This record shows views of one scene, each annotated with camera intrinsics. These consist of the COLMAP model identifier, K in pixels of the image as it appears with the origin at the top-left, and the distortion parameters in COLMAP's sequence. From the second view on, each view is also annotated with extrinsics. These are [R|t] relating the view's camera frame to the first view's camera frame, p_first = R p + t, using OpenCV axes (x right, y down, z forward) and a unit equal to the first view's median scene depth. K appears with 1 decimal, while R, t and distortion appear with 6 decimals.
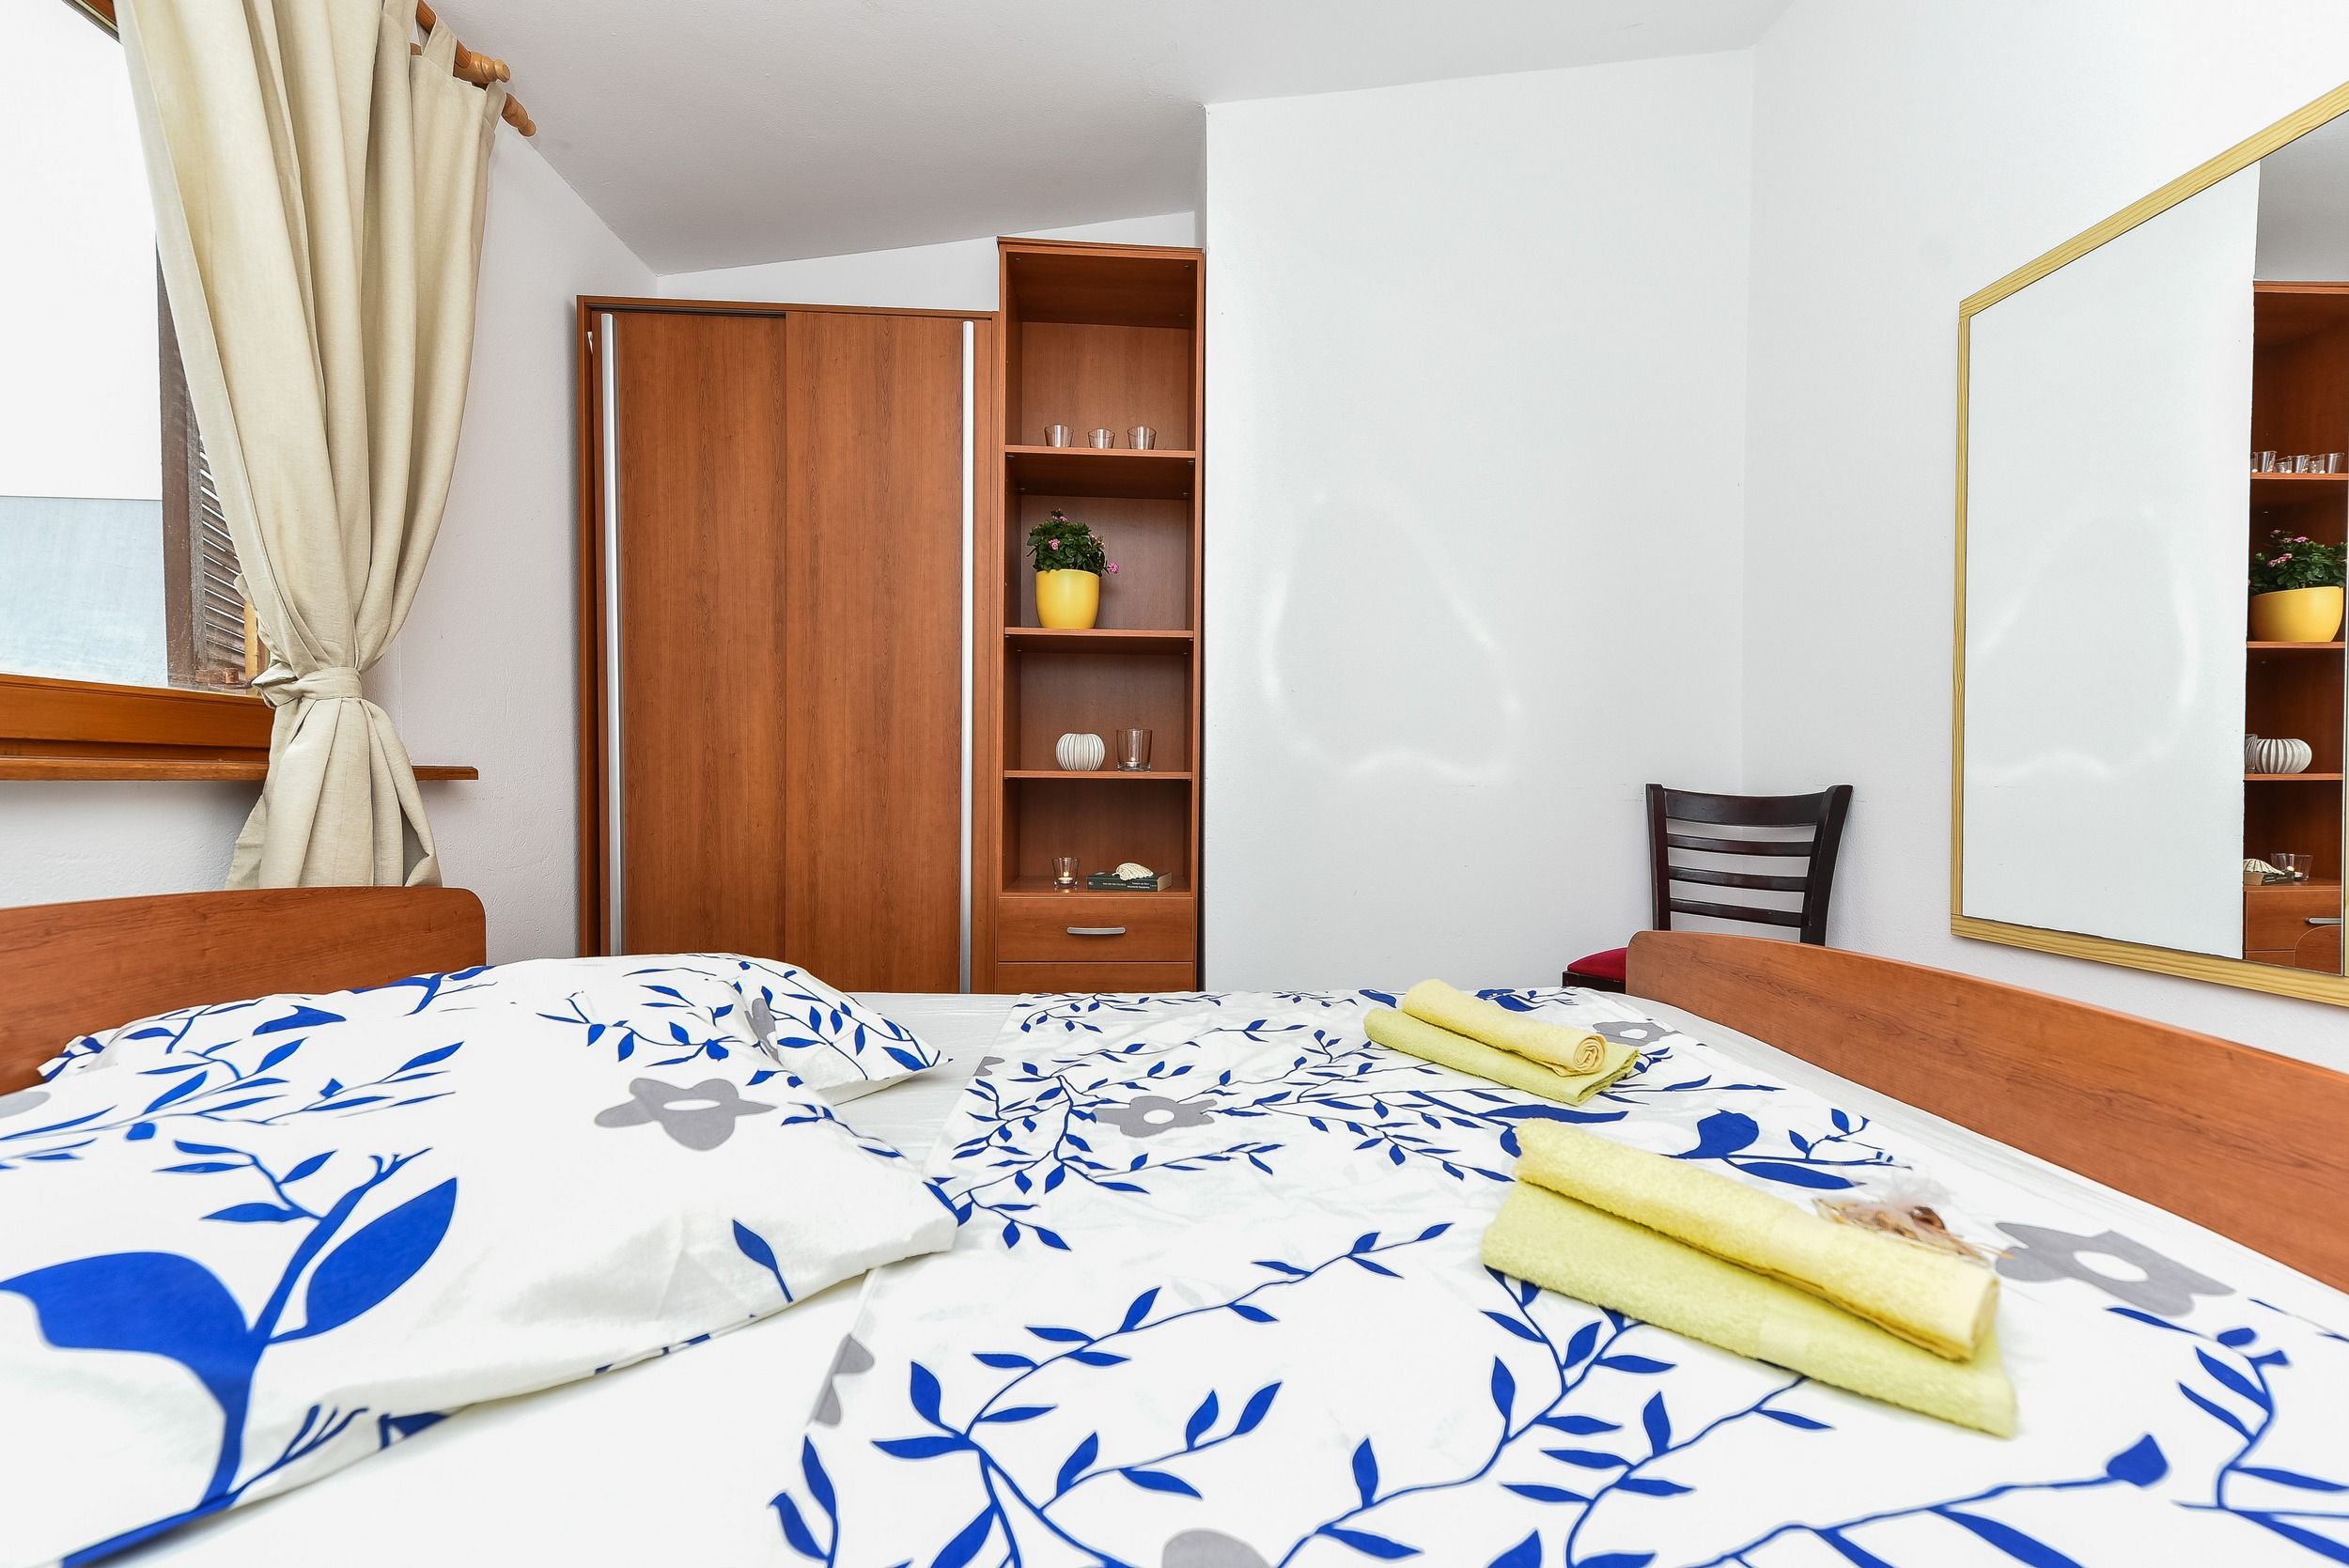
lens RADIAL K [[921.3, 0, 1178.0], [0, 921.3, 790.4], [0, 0, 1]] dist [0.008478, -0.000315]
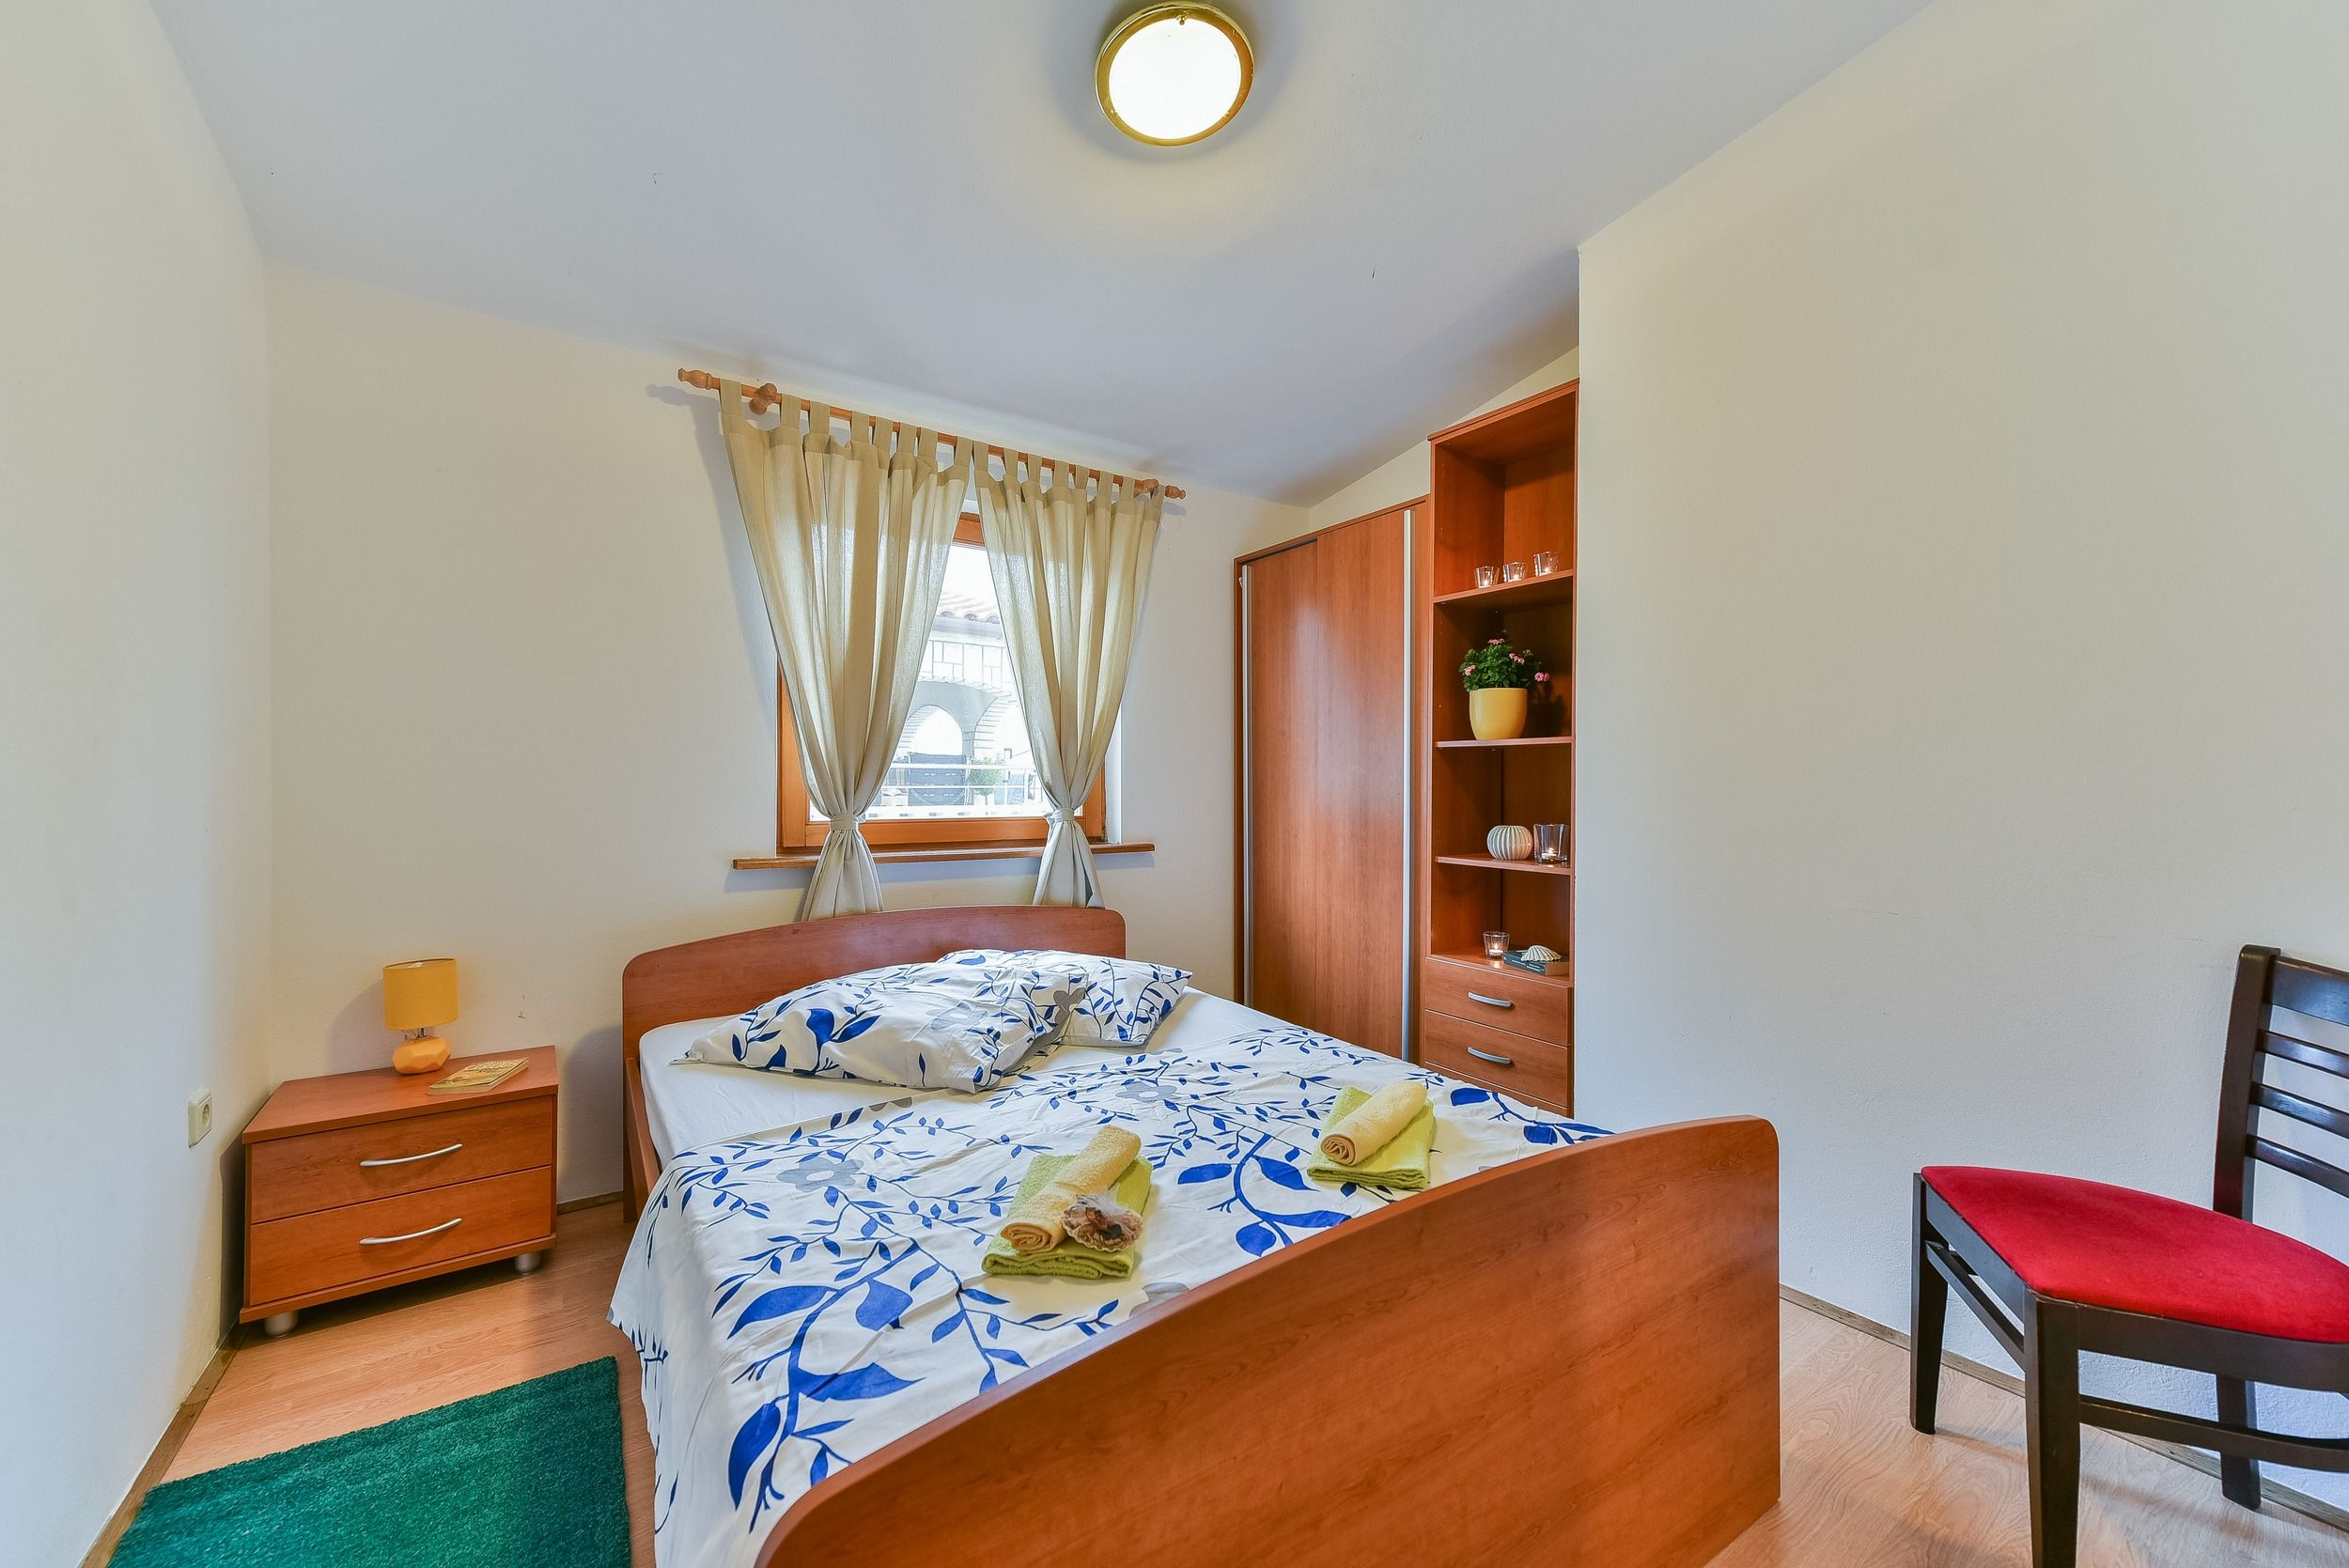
lens RADIAL K [[925.8, 0, 1190.6], [0, 925.8, 808.6], [0, 0, 1]] dist [0.003239, 0.000065]
pose [[0.514589, 0.025227, -0.857066, 1.115355], [-0.010737, 0.999678, 0.022978, -0.175343], [0.857370, -0.002622, 0.514694, 0.104223]]
